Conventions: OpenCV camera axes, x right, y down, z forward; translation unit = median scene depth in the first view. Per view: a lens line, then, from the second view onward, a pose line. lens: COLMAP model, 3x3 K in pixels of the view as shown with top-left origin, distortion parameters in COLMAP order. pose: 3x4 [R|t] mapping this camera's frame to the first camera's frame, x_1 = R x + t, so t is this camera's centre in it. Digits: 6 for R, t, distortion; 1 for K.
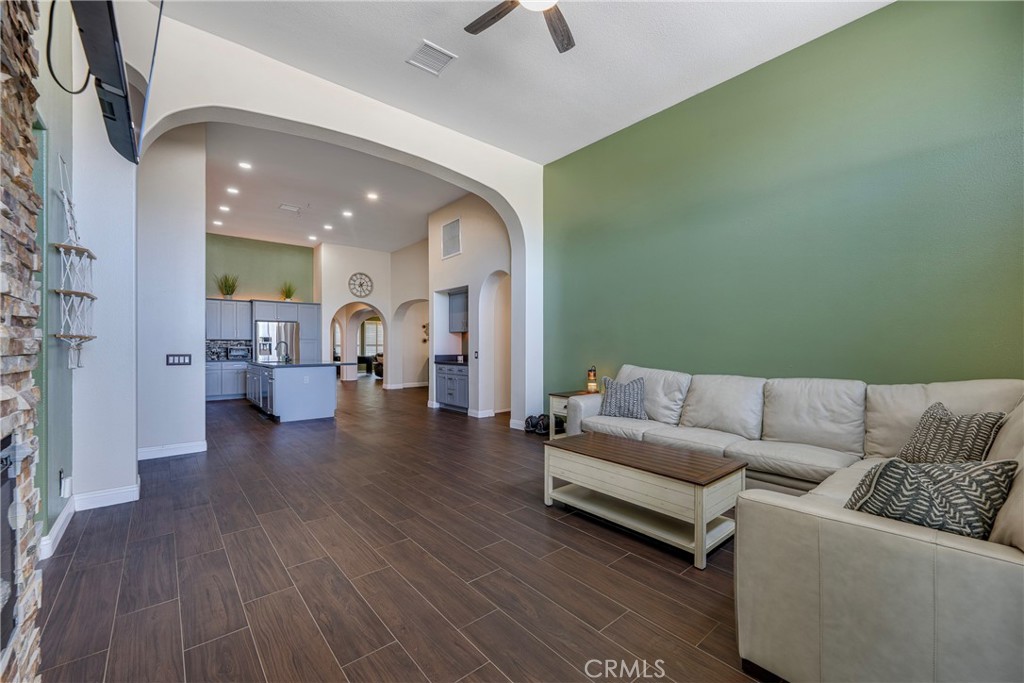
lens RADIAL K [[413.9, 0, 510.7], [0, 413.9, 343.1], [0, 0, 1]] dist [0.000326, 0.000023]
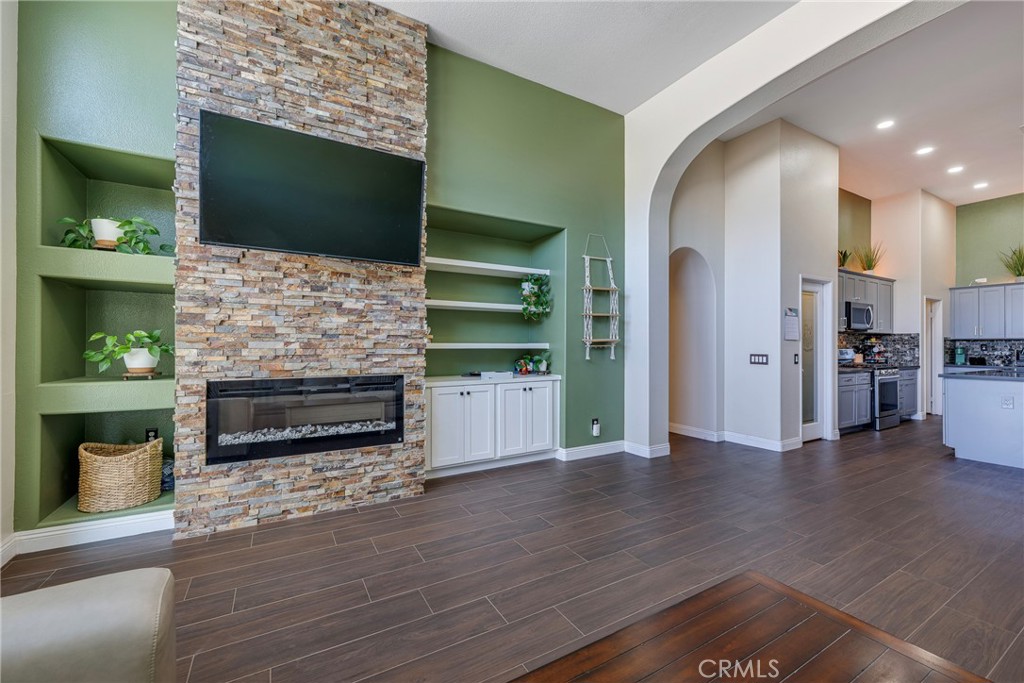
lens RADIAL K [[413.9, 0, 510.7], [0, 413.9, 343.1], [0, 0, 1]] dist [0.000326, 0.000023]
pose [[-0.184409, -0.004814, -0.982838, 0.174610], [0.002588, 0.999982, -0.005384, 0.001172], [0.982846, -0.003536, -0.184393, 0.263424]]
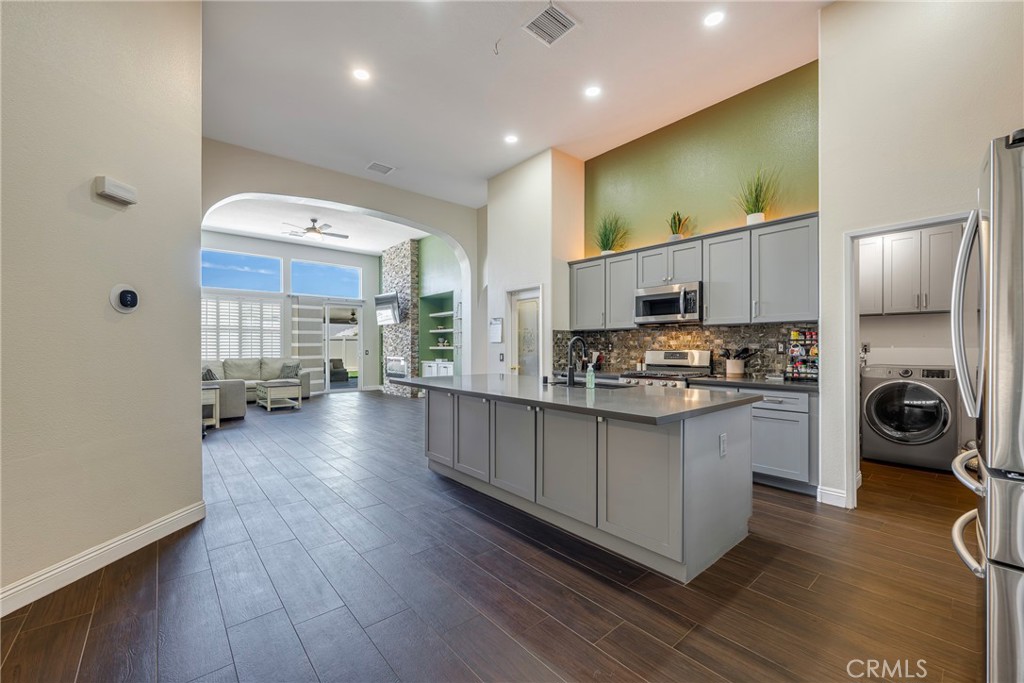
lens RADIAL K [[409.2, 0, 510.3], [0, 409.2, 349.5], [0, 0, 1]] dist [0.000514, 0.000493]
pose [[-0.999997, 0.002349, -0.000807, -0.390027], [0.002349, 0.999997, -0.000993, 0.007094], [0.000804, -0.000995, -0.999999, 1.132045]]
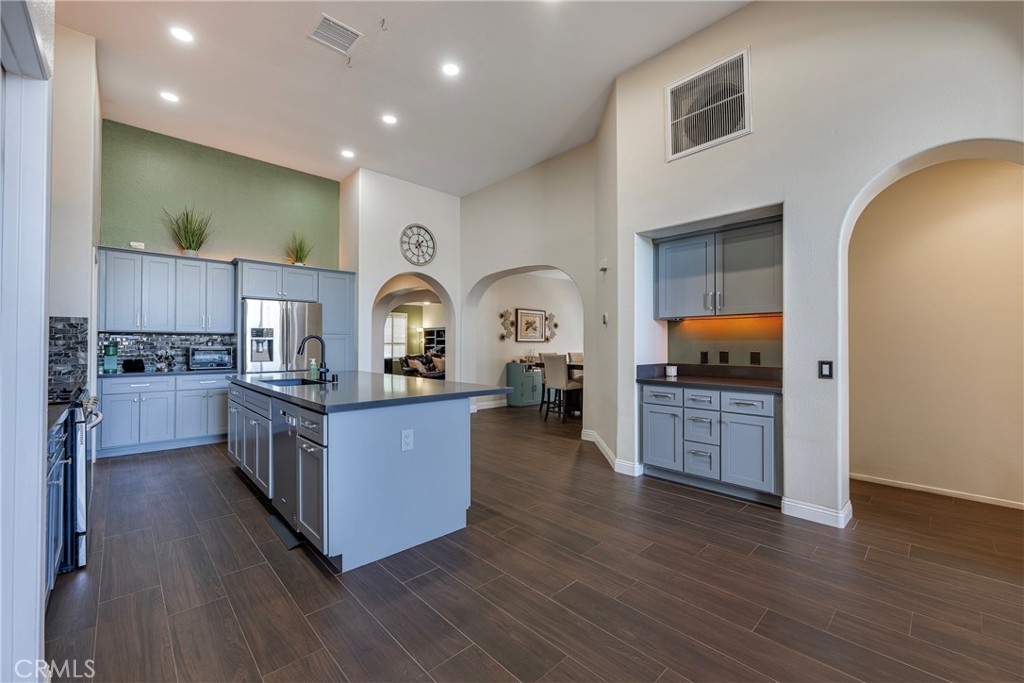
lens RADIAL K [[412.5, 0, 509.9], [0, 412.5, 339.3], [0, 0, 1]] dist [0.001223, 0.000235]
pose [[0.998526, 0.004650, 0.054073, -0.292596], [-0.004327, 0.999972, -0.006083, 0.001702], [-0.054100, 0.005840, 0.998518, 0.436452]]
